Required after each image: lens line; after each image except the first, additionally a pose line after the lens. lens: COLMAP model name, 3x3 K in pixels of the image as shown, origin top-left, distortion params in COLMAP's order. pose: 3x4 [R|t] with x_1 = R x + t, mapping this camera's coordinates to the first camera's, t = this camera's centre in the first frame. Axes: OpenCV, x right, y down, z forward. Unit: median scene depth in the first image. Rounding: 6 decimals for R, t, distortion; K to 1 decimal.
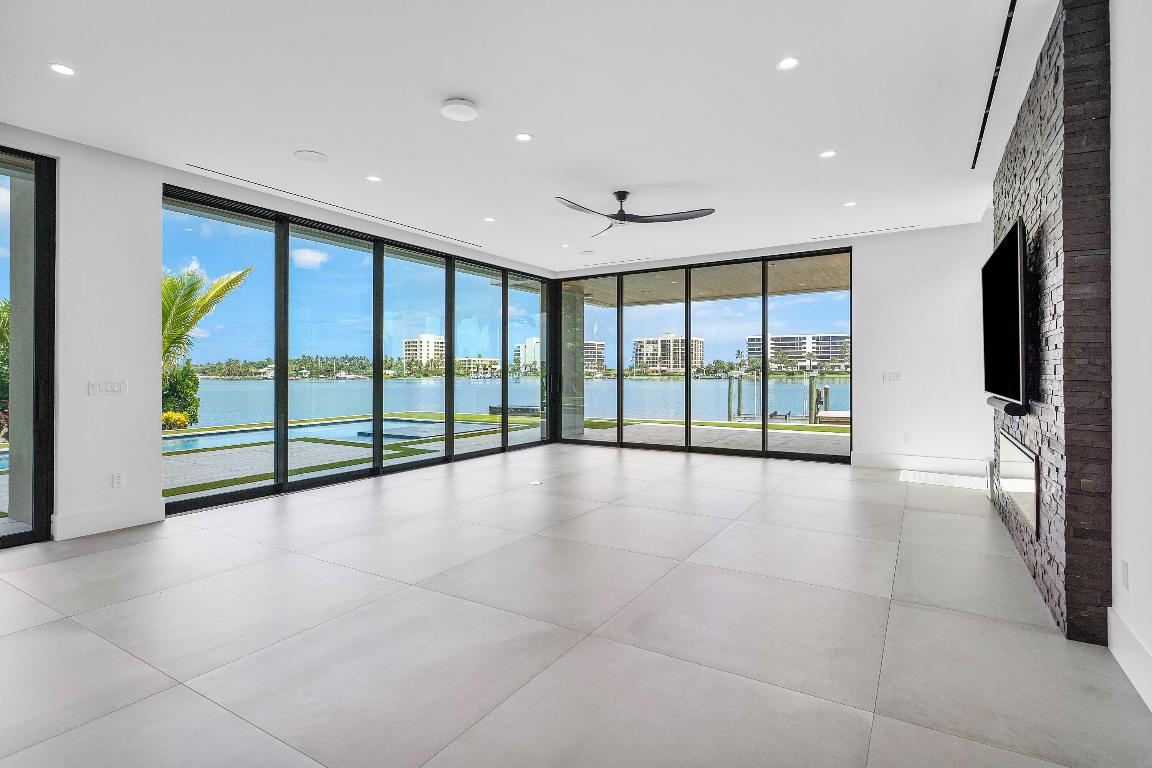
lens RADIAL K [[557.8, 0, 577.4], [0, 557.8, 373.5], [0, 0, 1]] dist [0.000020, -0.000858]
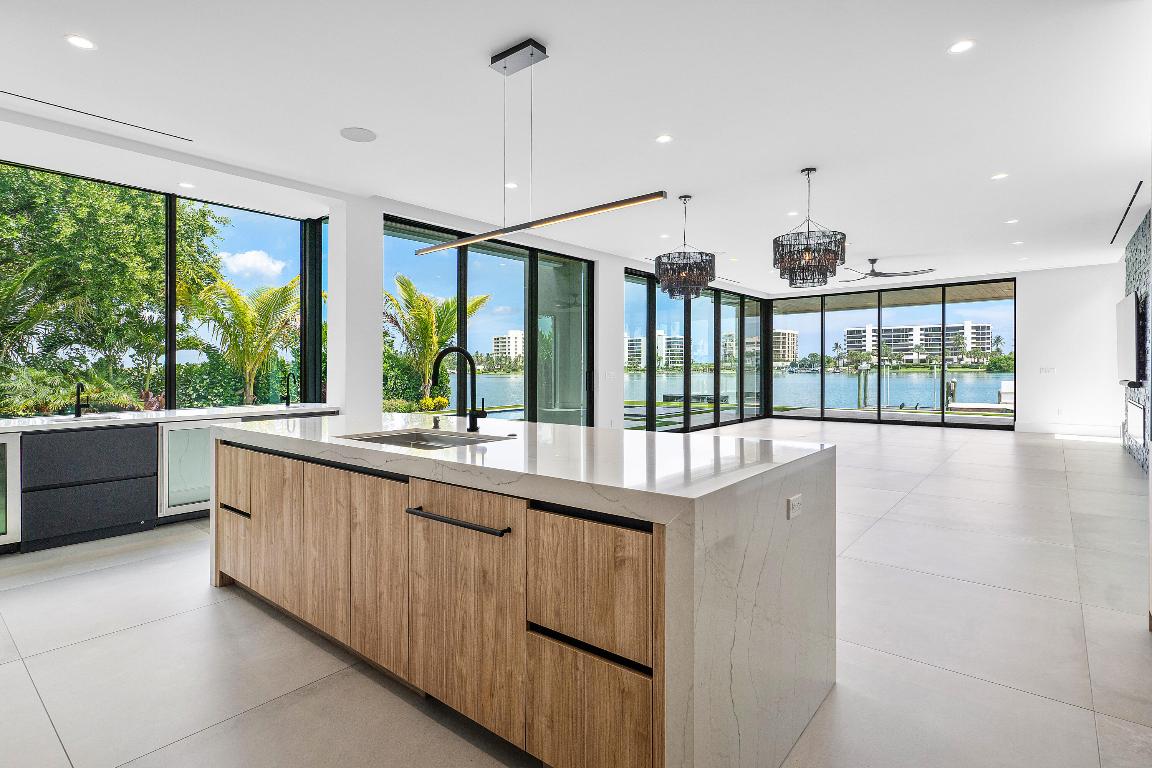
lens RADIAL K [[557.8, 0, 577.4], [0, 557.8, 373.5], [0, 0, 1]] dist [0.000020, -0.000858]
pose [[0.988549, -0.000889, -0.150901, -0.431979], [0.002319, 0.999954, 0.009303, 0.000384], [0.150886, -0.009547, 0.988505, -0.623839]]
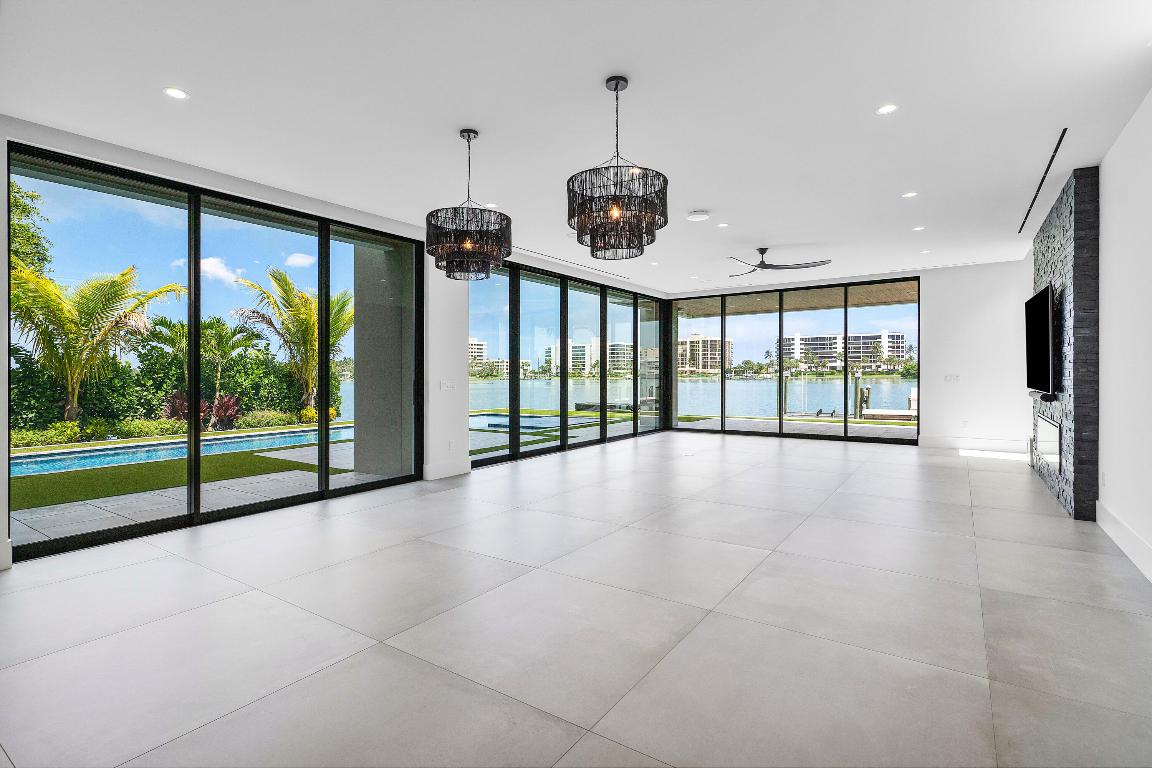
lens RADIAL K [[552.0, 0, 579.9], [0, 552.0, 378.4], [0, 0, 1]] dist [-0.000116, 0.000186]
pose [[0.998979, -0.001412, -0.045147, -0.256541], [0.001749, 0.999971, 0.007428, -0.003494], [0.045135, -0.007499, 0.998953, -0.341052]]
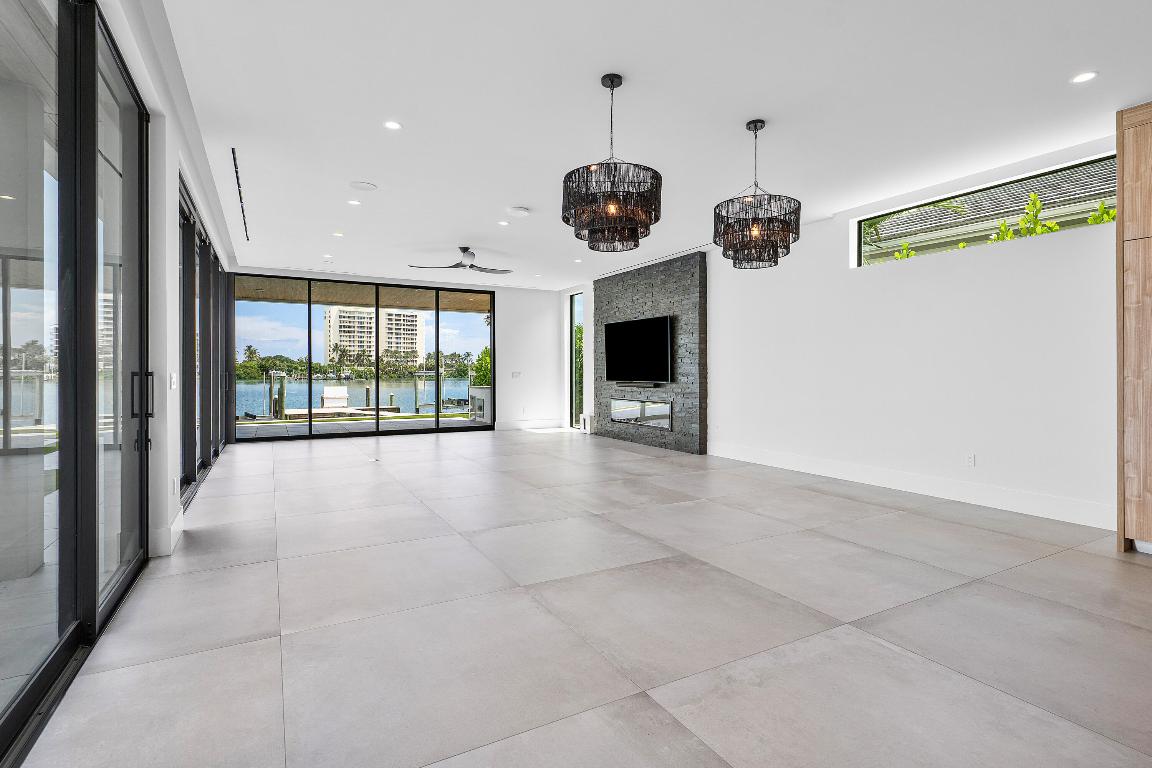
lens RADIAL K [[571.3, 0, 578.5], [0, 571.3, 375.4], [0, 0, 1]] dist [0.002414, 0.000097]
pose [[0.487792, 0.002240, 0.872957, -0.865699], [-0.003680, 0.999993, -0.000510, 0.009073], [-0.872952, -0.002964, 0.487797, 0.009221]]
